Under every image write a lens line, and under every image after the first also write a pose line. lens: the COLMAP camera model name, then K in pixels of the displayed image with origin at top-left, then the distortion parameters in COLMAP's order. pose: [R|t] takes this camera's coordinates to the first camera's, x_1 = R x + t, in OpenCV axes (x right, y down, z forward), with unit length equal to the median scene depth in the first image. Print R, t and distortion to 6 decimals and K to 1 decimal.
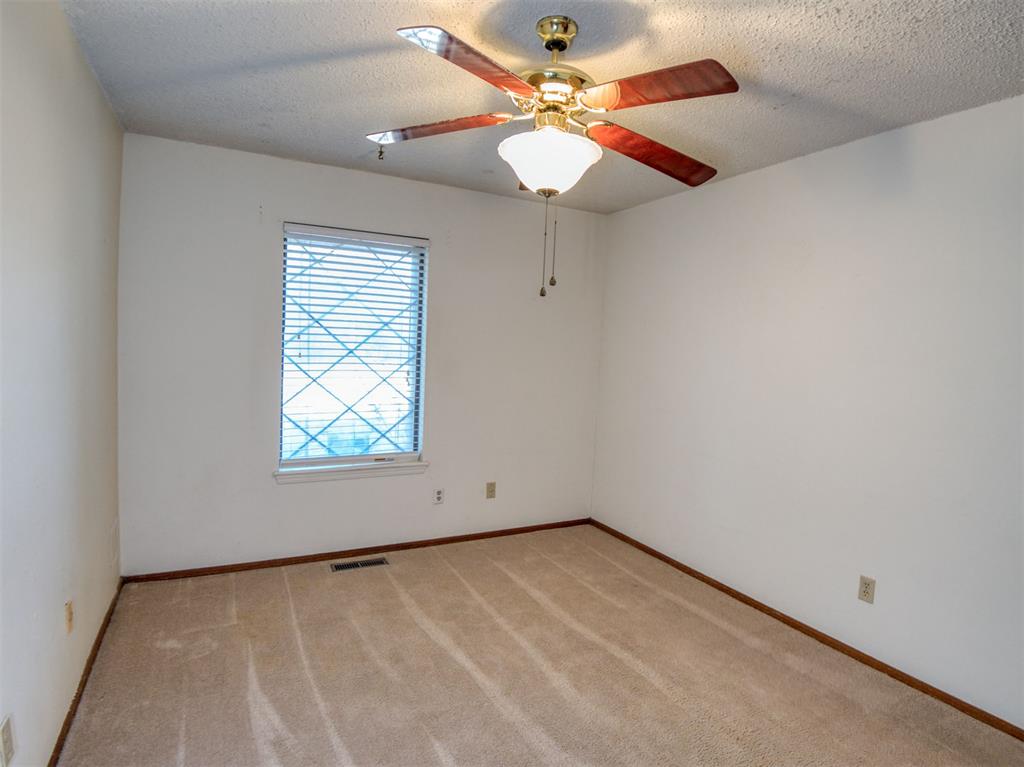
lens RADIAL K [[555.4, 0, 515.3], [0, 555.4, 382.5], [0, 0, 1]] dist [-0.049853, -0.009164]
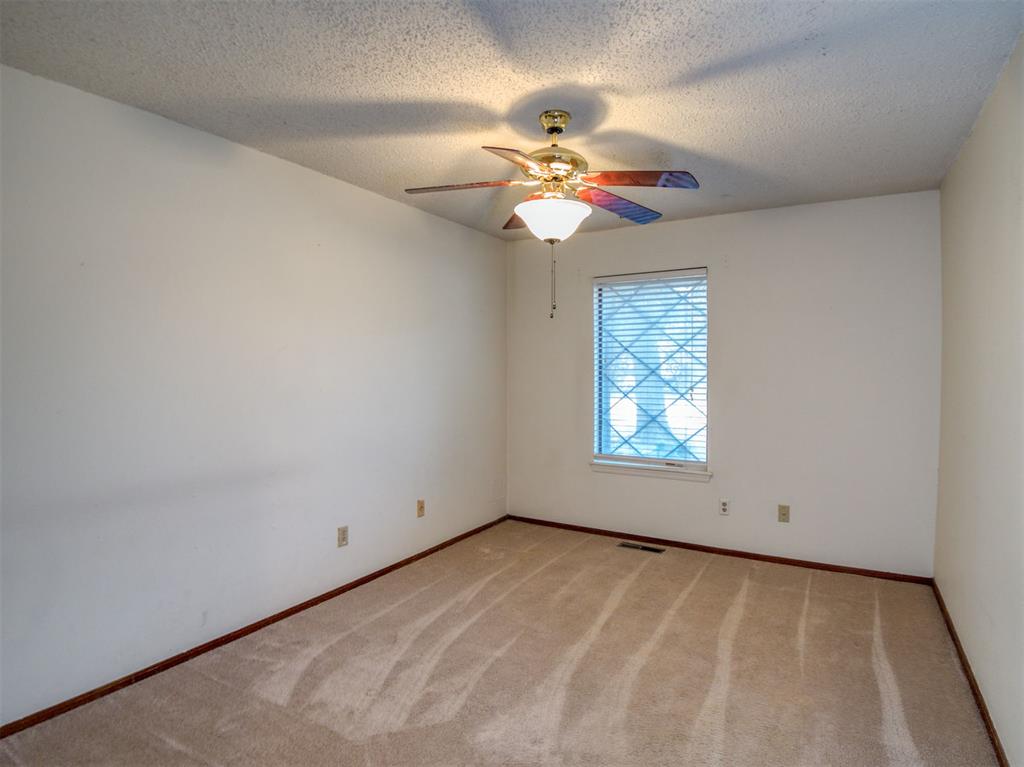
lens RADIAL K [[555.4, 0, 521.4], [0, 555.4, 378.5], [0, 0, 1]] dist [-0.049853, -0.009164]
pose [[0.521053, -0.021349, -0.853257, 0.630131], [-0.040966, 0.997909, -0.049985, 0.034437], [0.852540, 0.061000, 0.519090, 0.136596]]
